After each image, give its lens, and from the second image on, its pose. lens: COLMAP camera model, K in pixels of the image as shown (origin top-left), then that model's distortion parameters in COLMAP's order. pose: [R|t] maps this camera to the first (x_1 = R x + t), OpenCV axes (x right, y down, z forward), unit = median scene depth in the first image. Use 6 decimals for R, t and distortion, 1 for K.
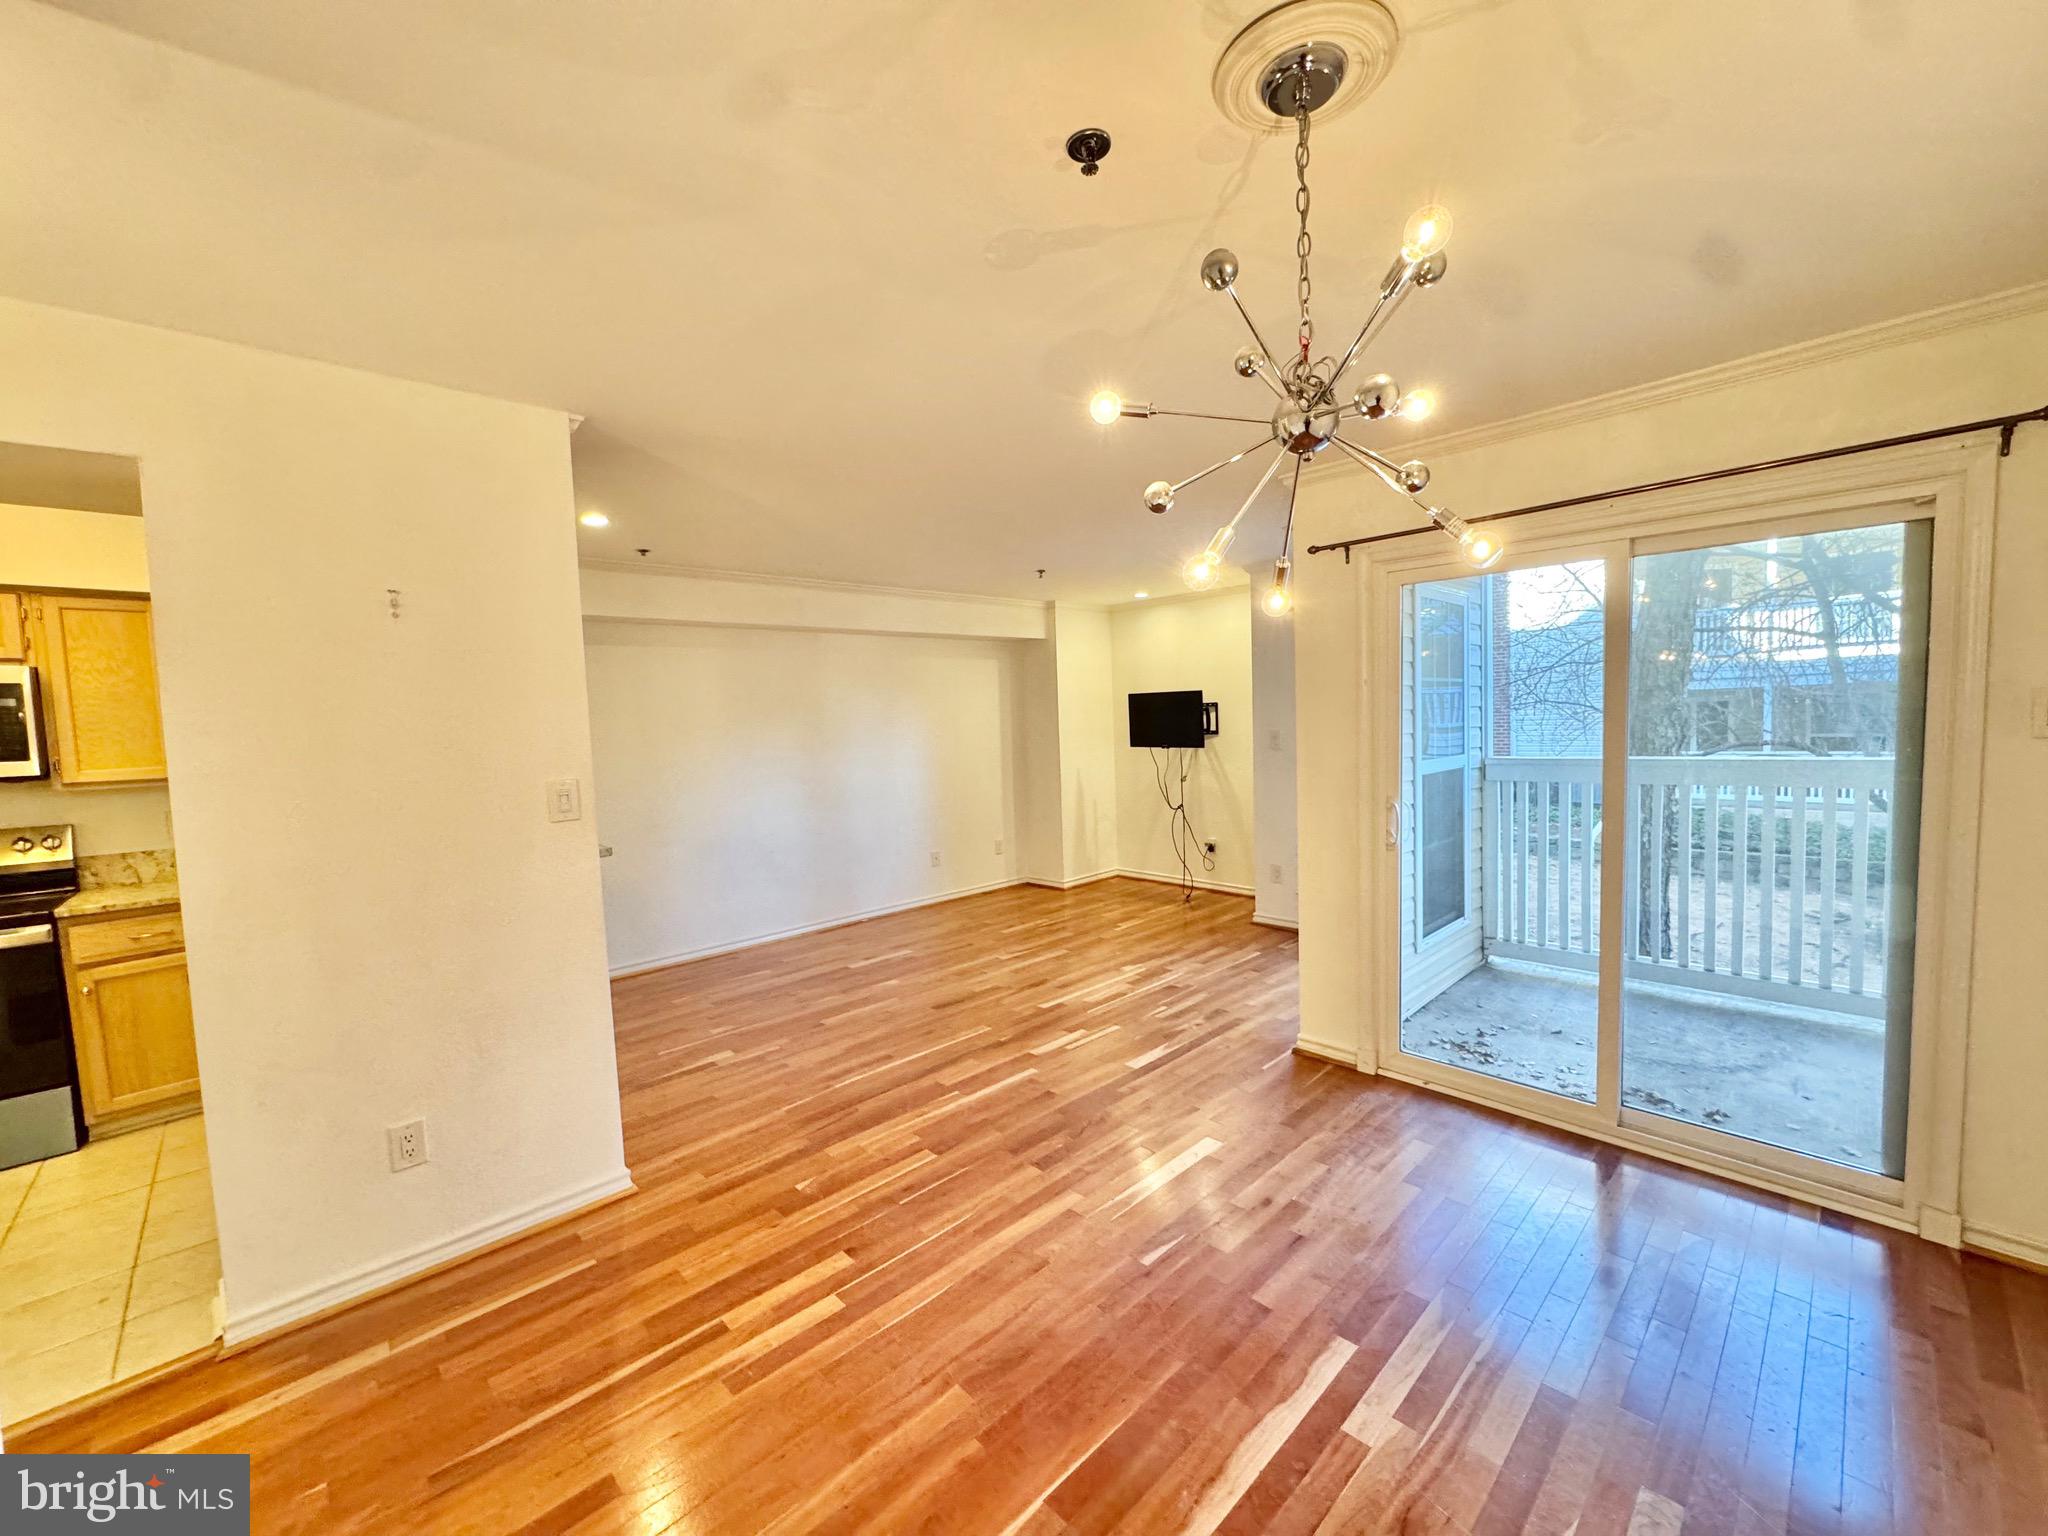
lens RADIAL K [[818.9, 0, 1024.5], [0, 818.9, 769.7], [0, 0, 1]] dist [-0.004597, 0.000430]
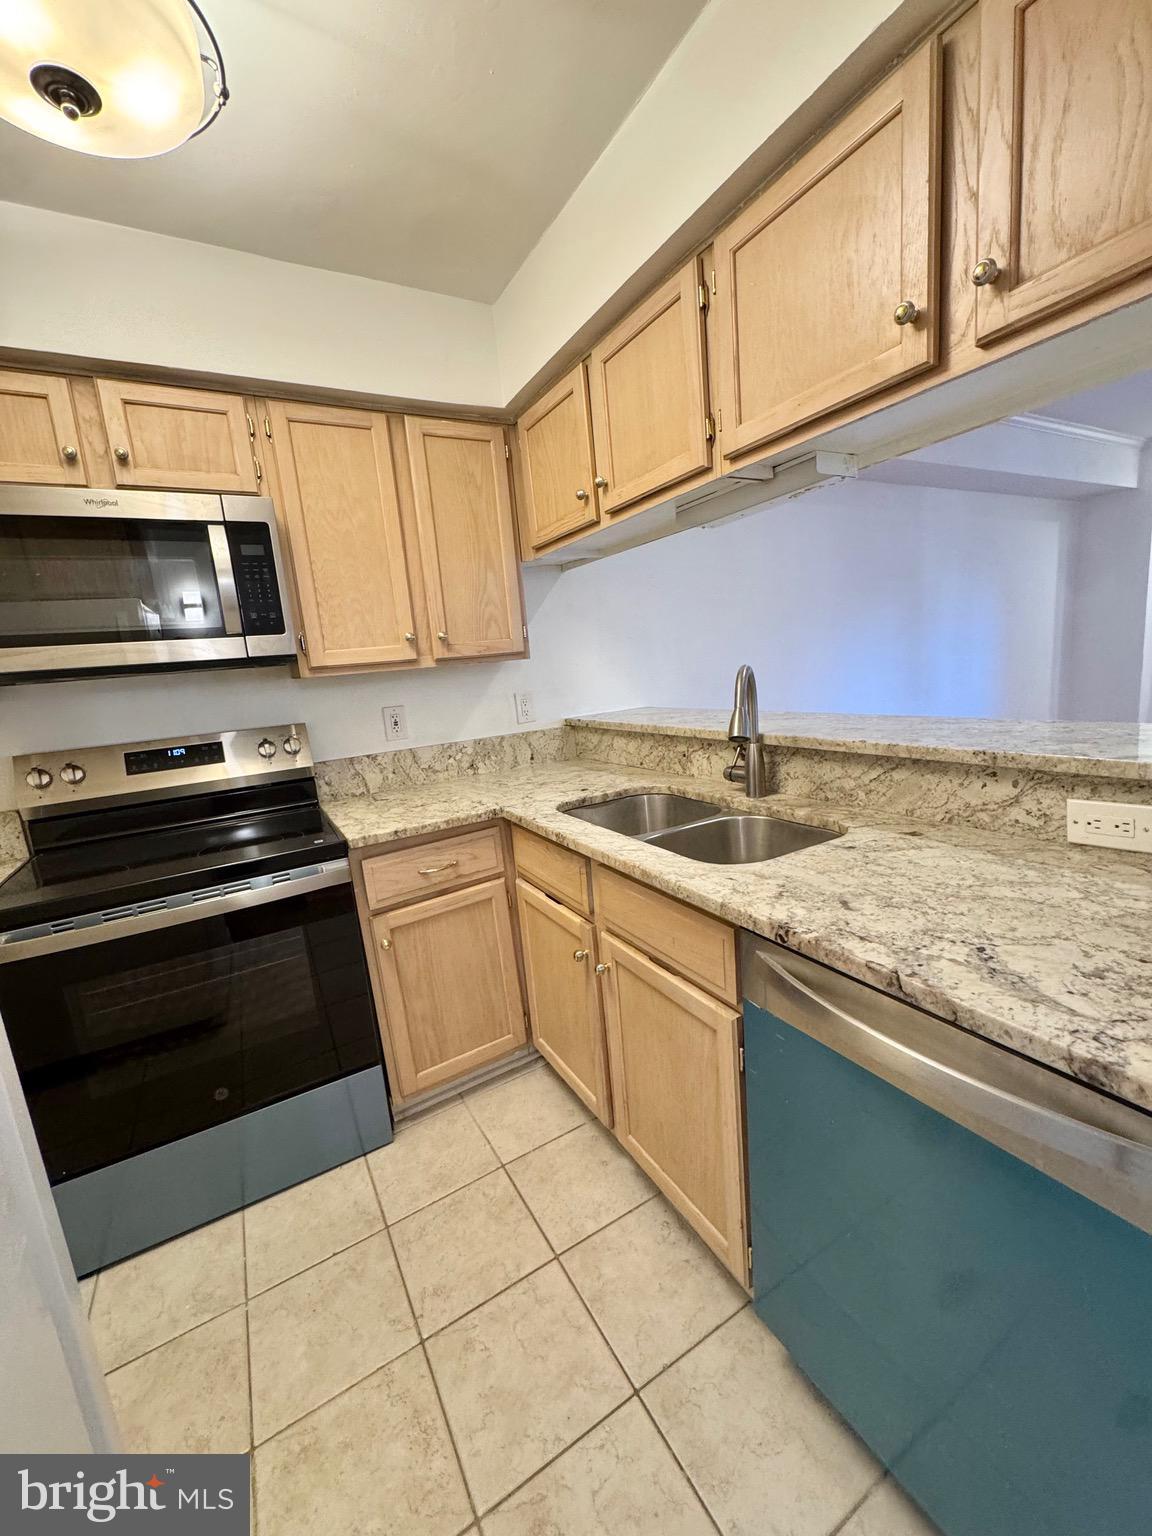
lens RADIAL K [[614.2, 0, 577.4], [0, 614.2, 768.5], [0, 0, 1]] dist [-0.004597, 0.000430]
pose [[0.971007, -0.004916, -0.239001, -0.544704], [0.036030, 0.991377, 0.125989, 0.031885], [0.236321, -0.130947, 0.962811, 0.336818]]
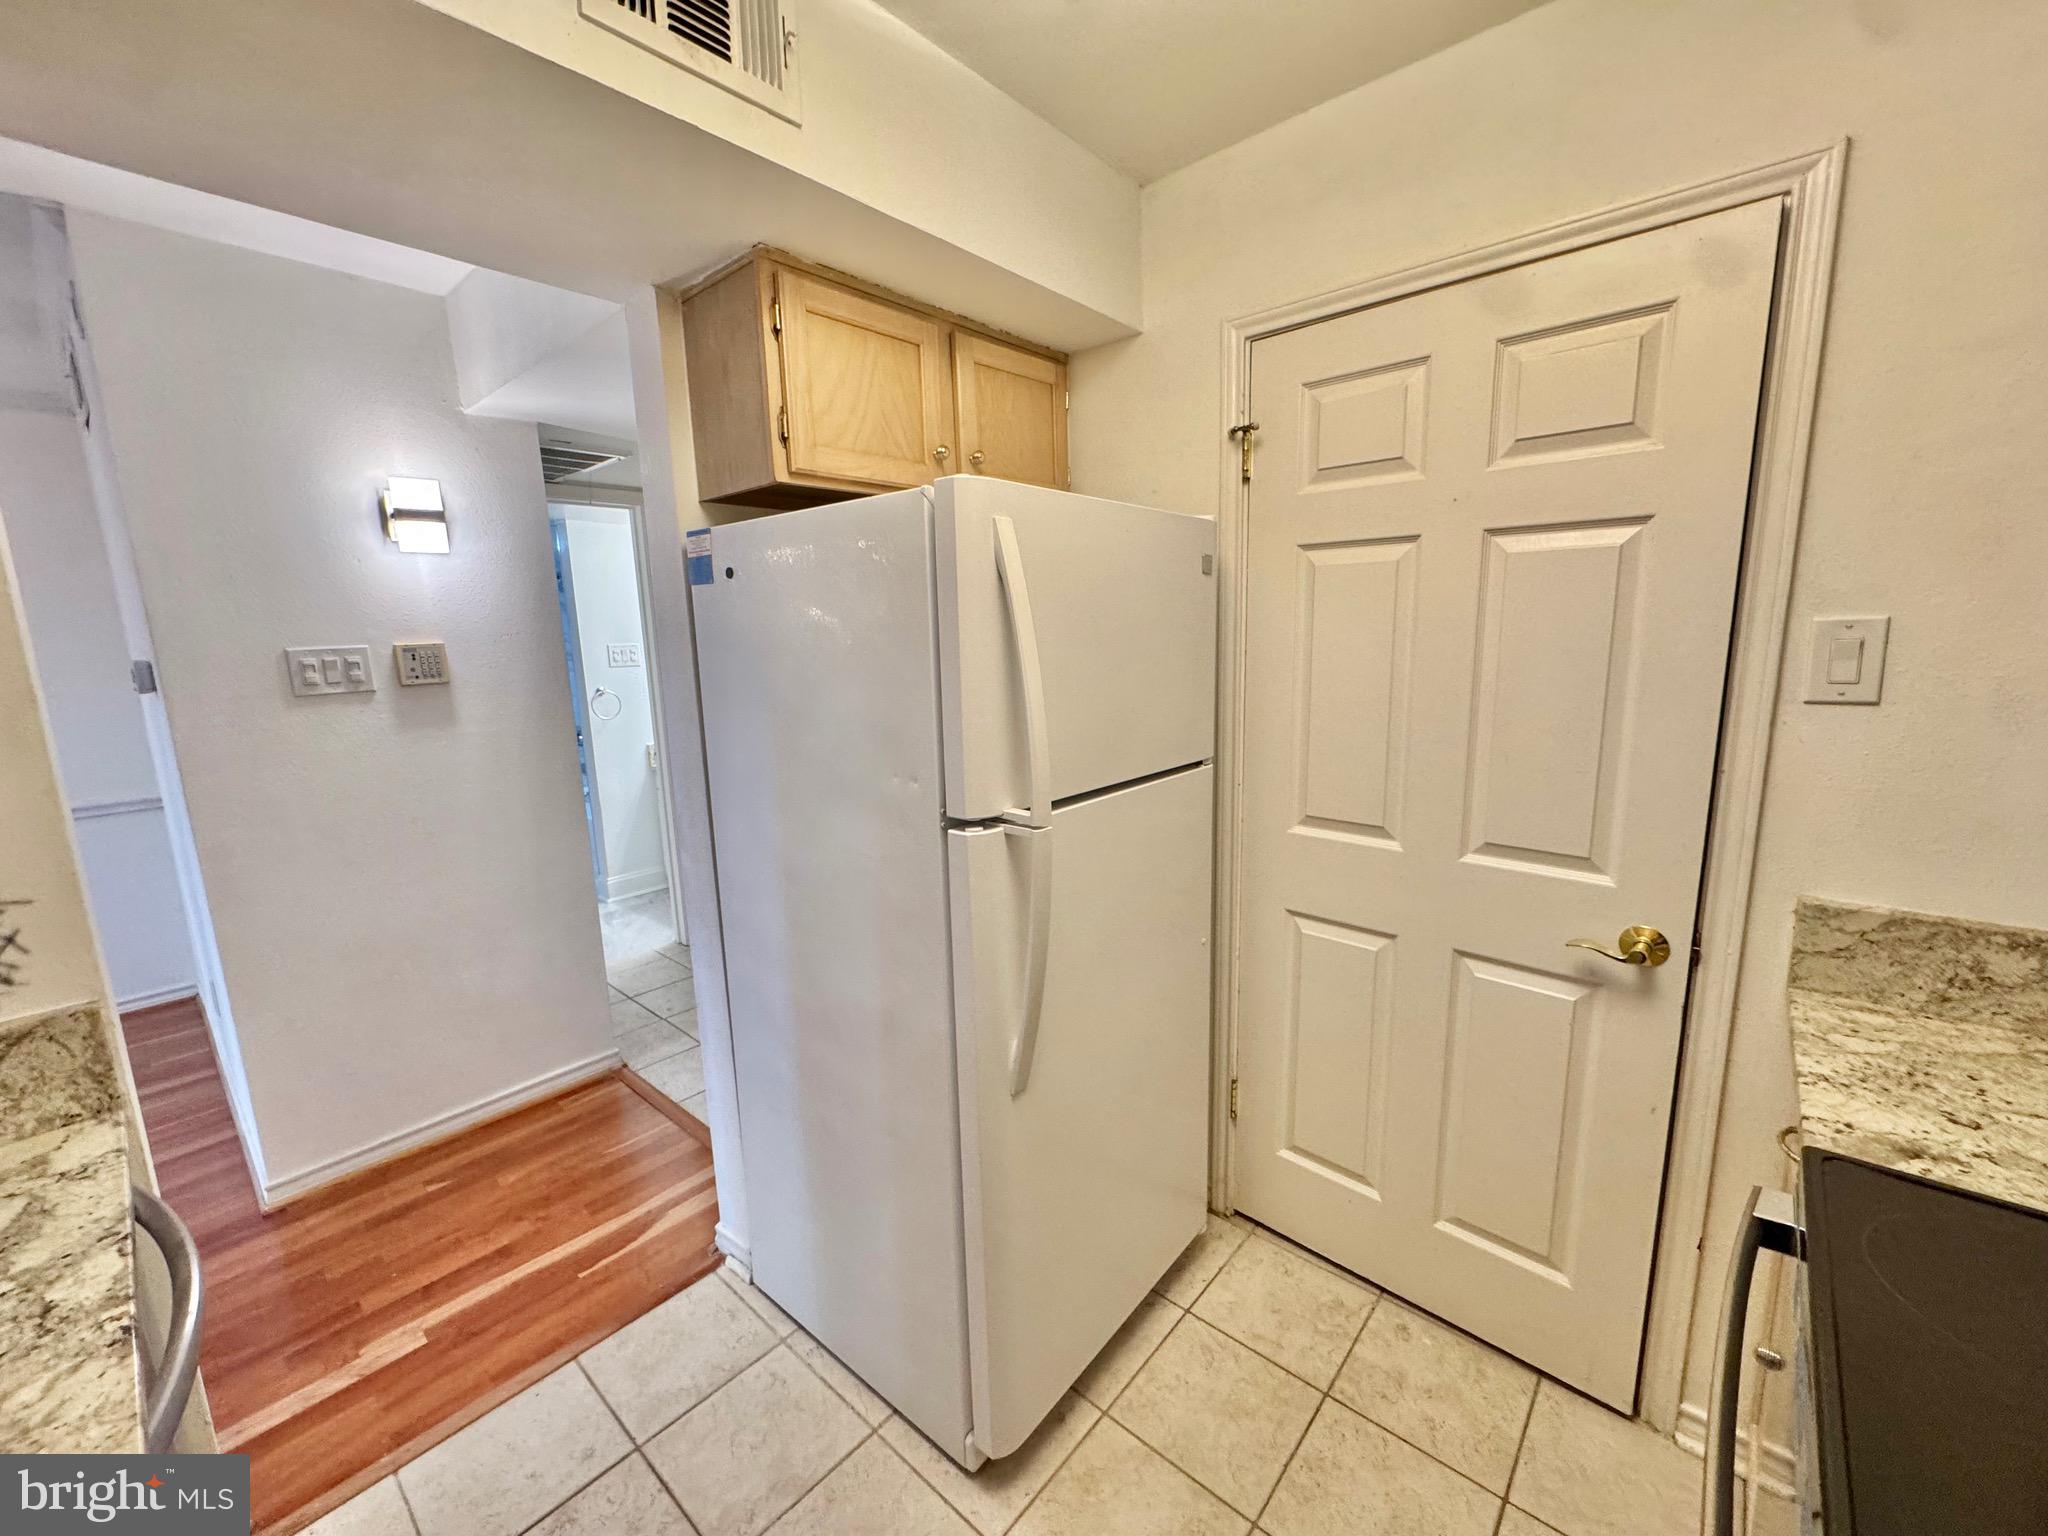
lens RADIAL K [[818.9, 0, 1024.2], [0, 818.9, 767.6], [0, 0, 1]] dist [-0.004597, 0.000430]
pose [[-0.993891, 0.081211, -0.074741, -0.684489], [0.061966, 0.970975, 0.231014, -0.015647], [0.091332, 0.224971, -0.970075, 0.660377]]
